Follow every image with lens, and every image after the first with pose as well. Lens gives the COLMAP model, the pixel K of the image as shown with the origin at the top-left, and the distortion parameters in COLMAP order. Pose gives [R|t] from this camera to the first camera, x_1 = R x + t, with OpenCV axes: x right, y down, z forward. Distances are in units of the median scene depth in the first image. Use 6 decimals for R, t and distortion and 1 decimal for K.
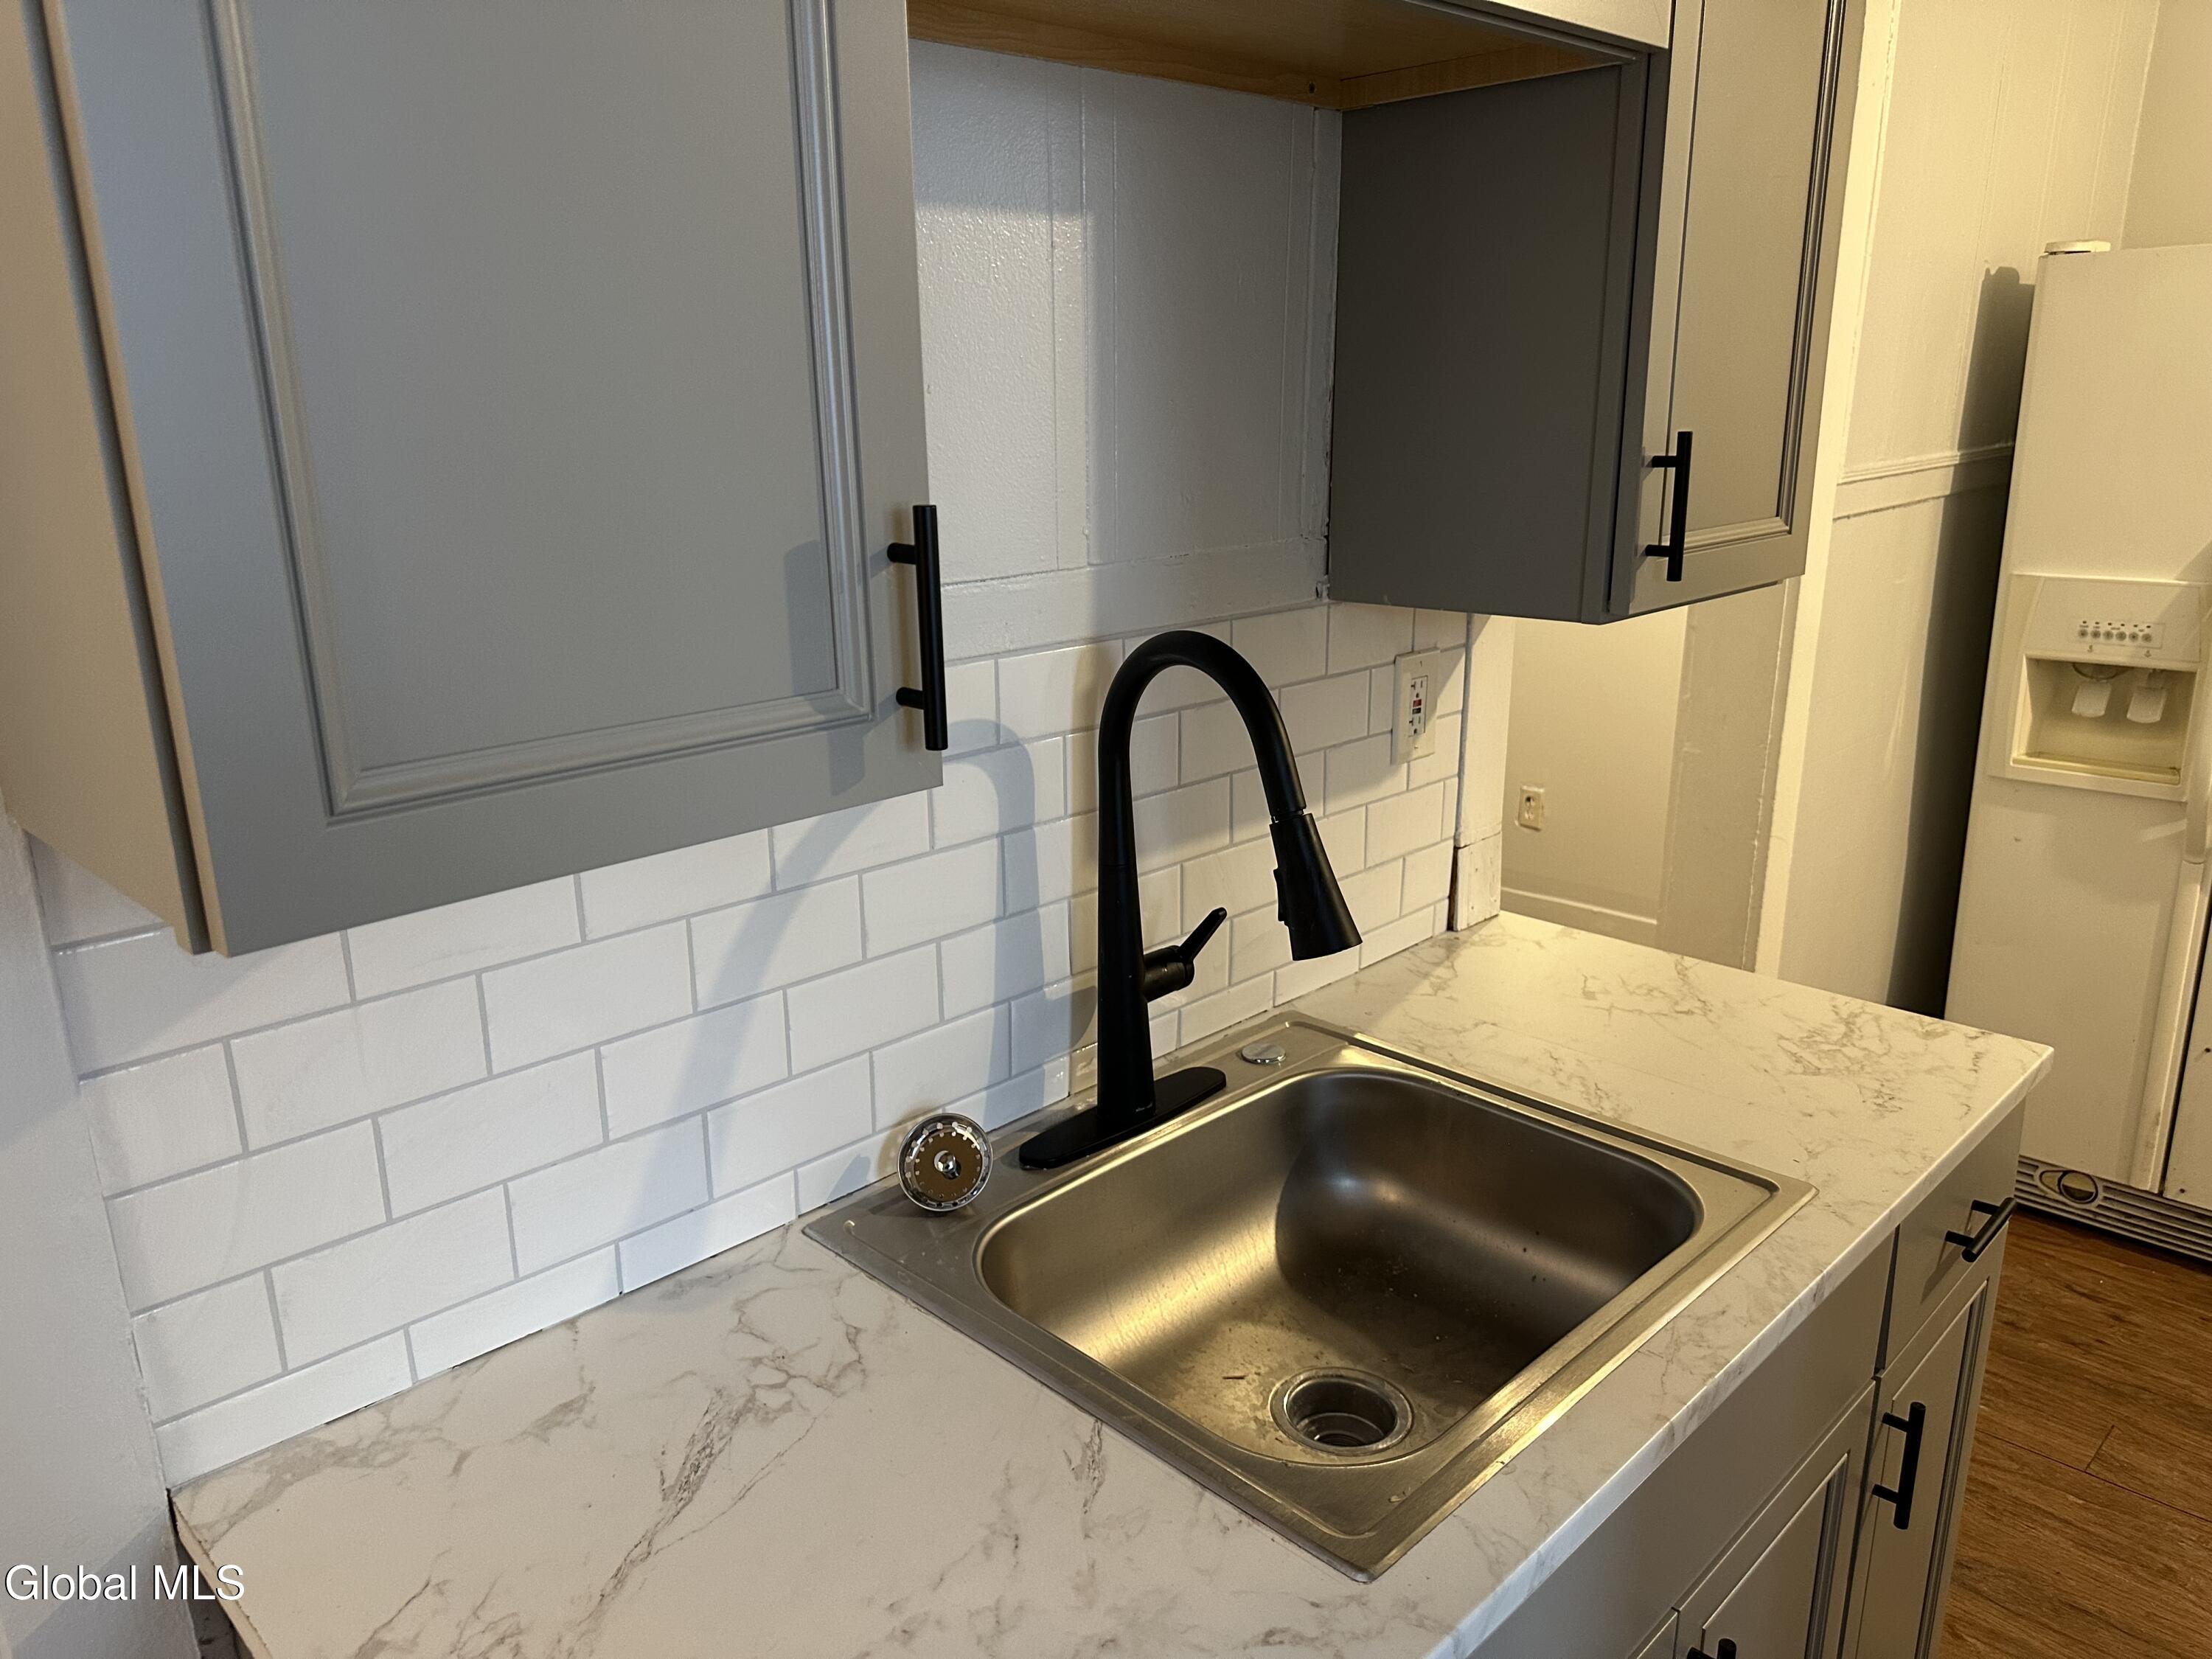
lens RADIAL K [[1543.4, 0, 1117.5], [0, 1543.4, 839.4], [0, 0, 1]] dist [0.068389, -0.080385]
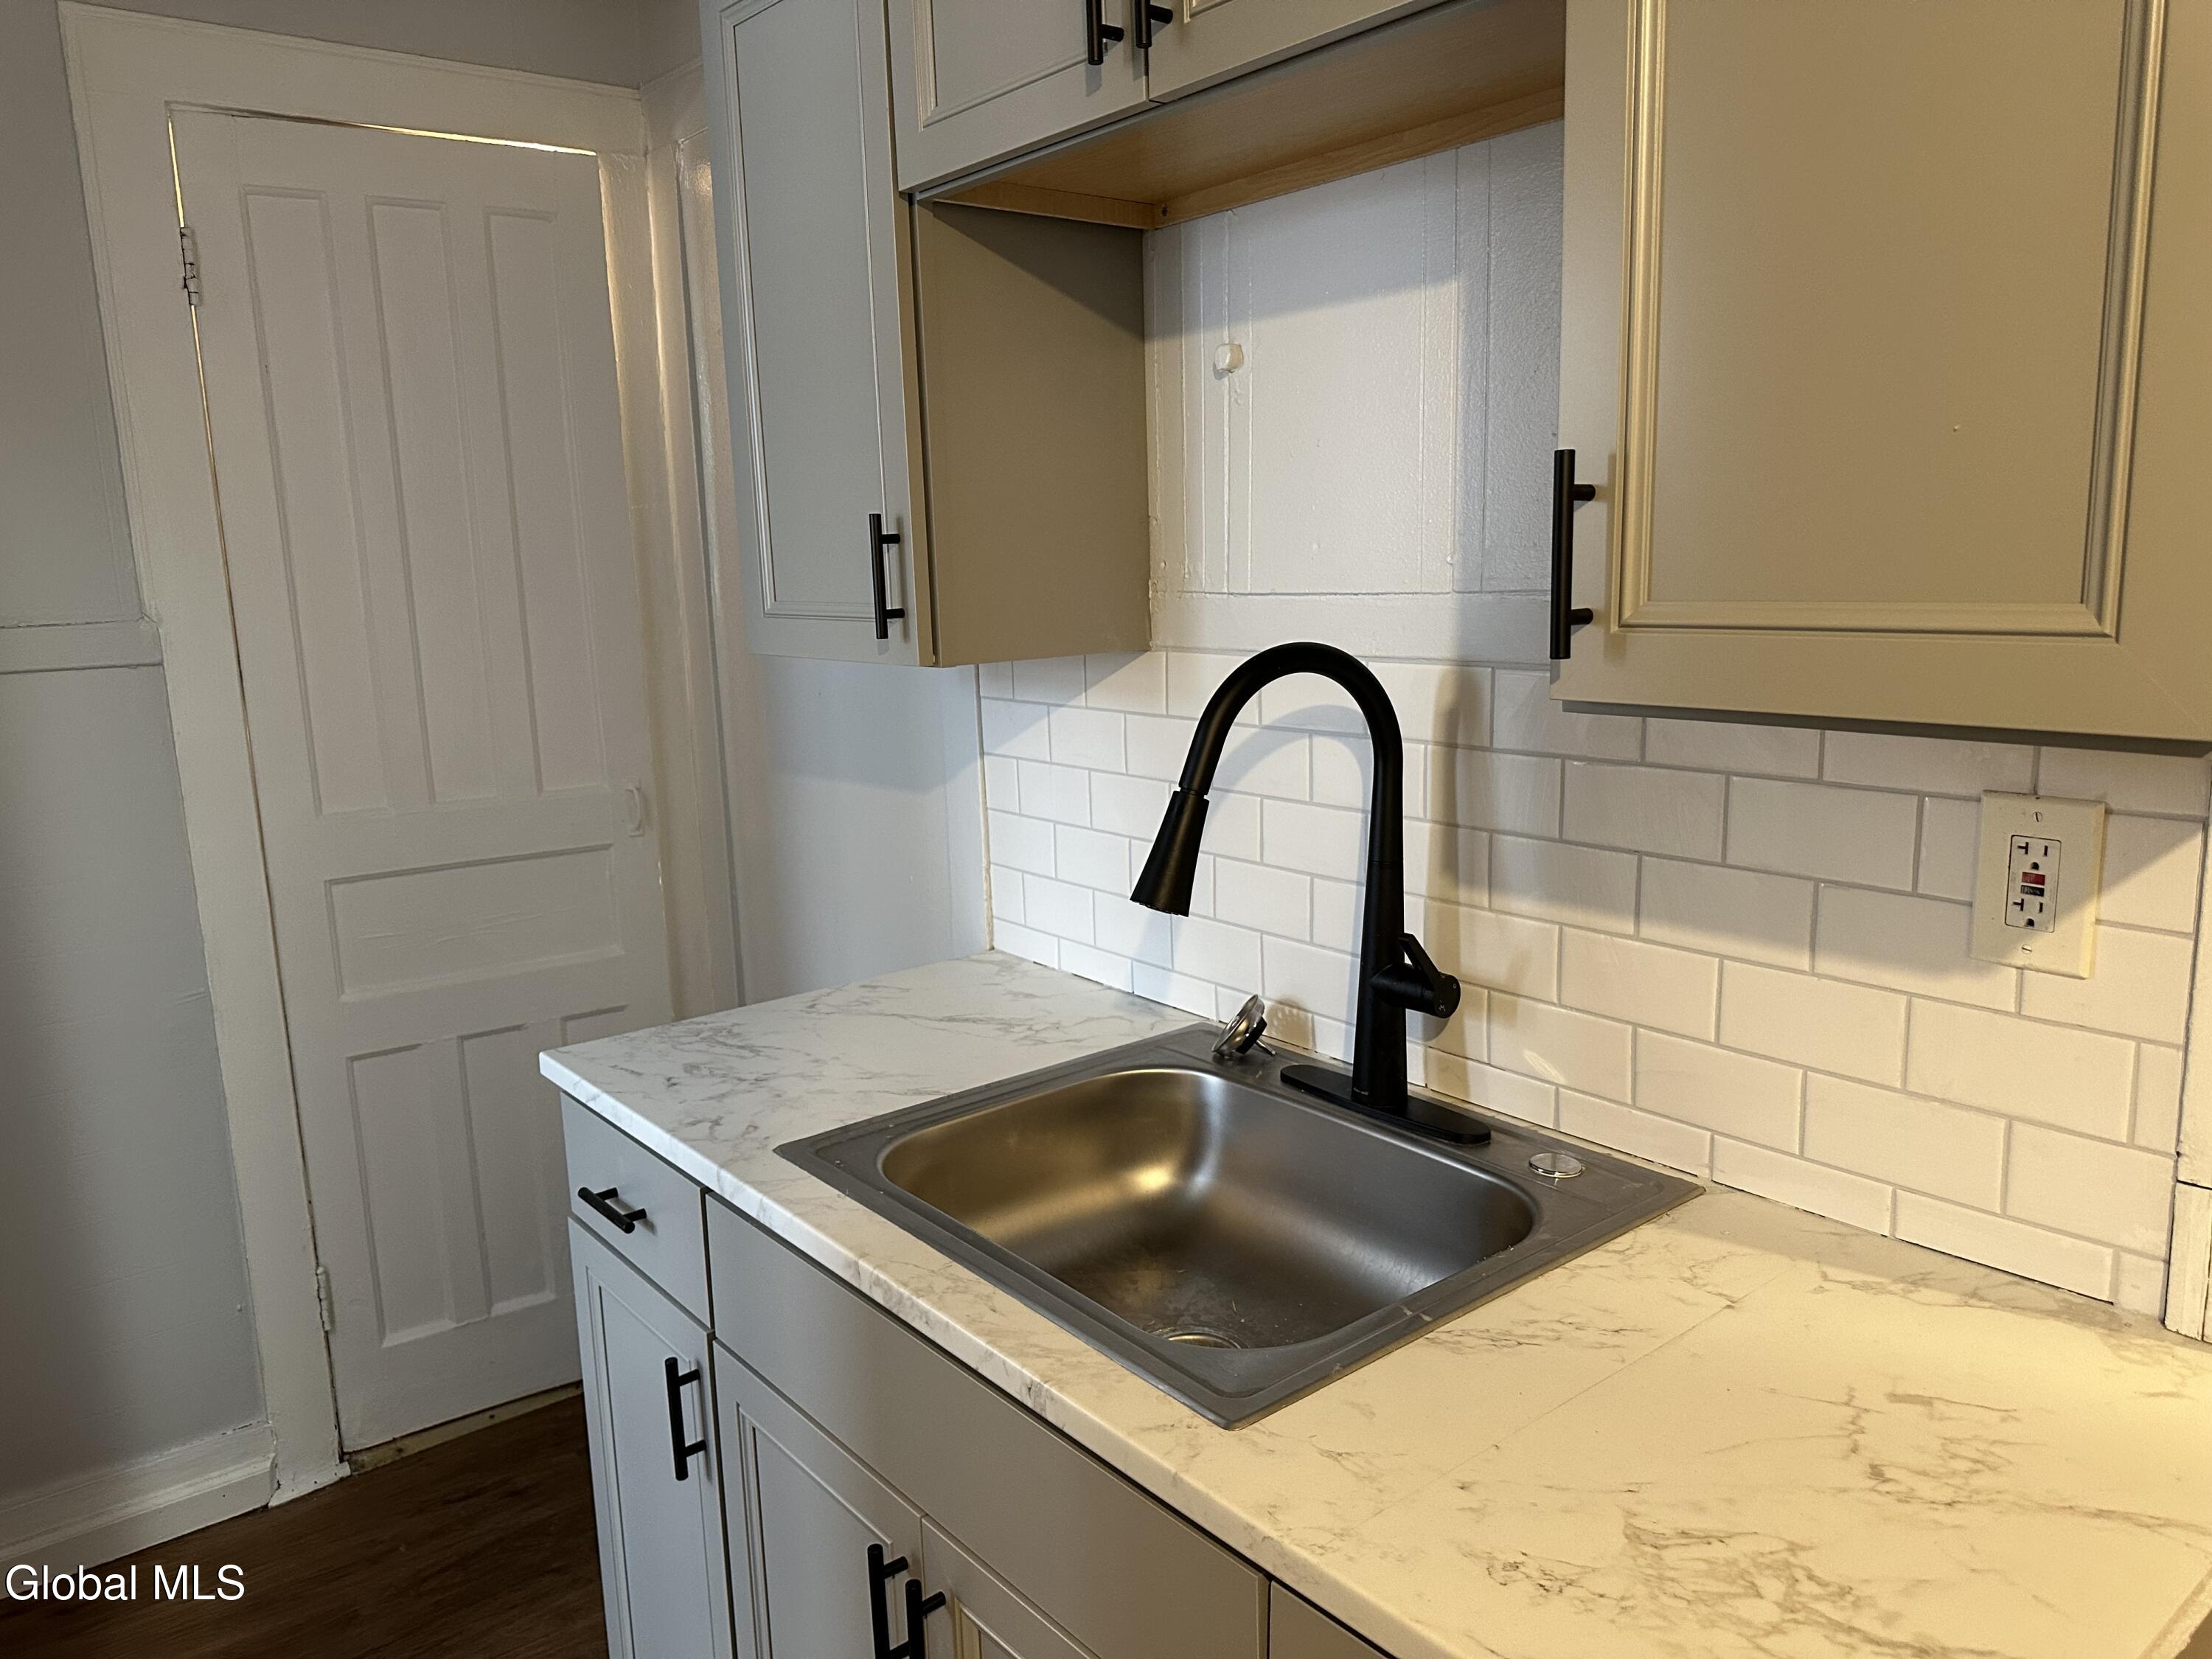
lens RADIAL K [[1543.4, 0, 1116.6], [0, 1543.4, 846.0], [0, 0, 1]] dist [0.068389, -0.080385]
pose [[-0.094856, 0.201584, -0.974867, 1.160007], [-0.253687, 0.942056, 0.219483, -0.199762], [0.962624, 0.268130, -0.038220, 0.914483]]
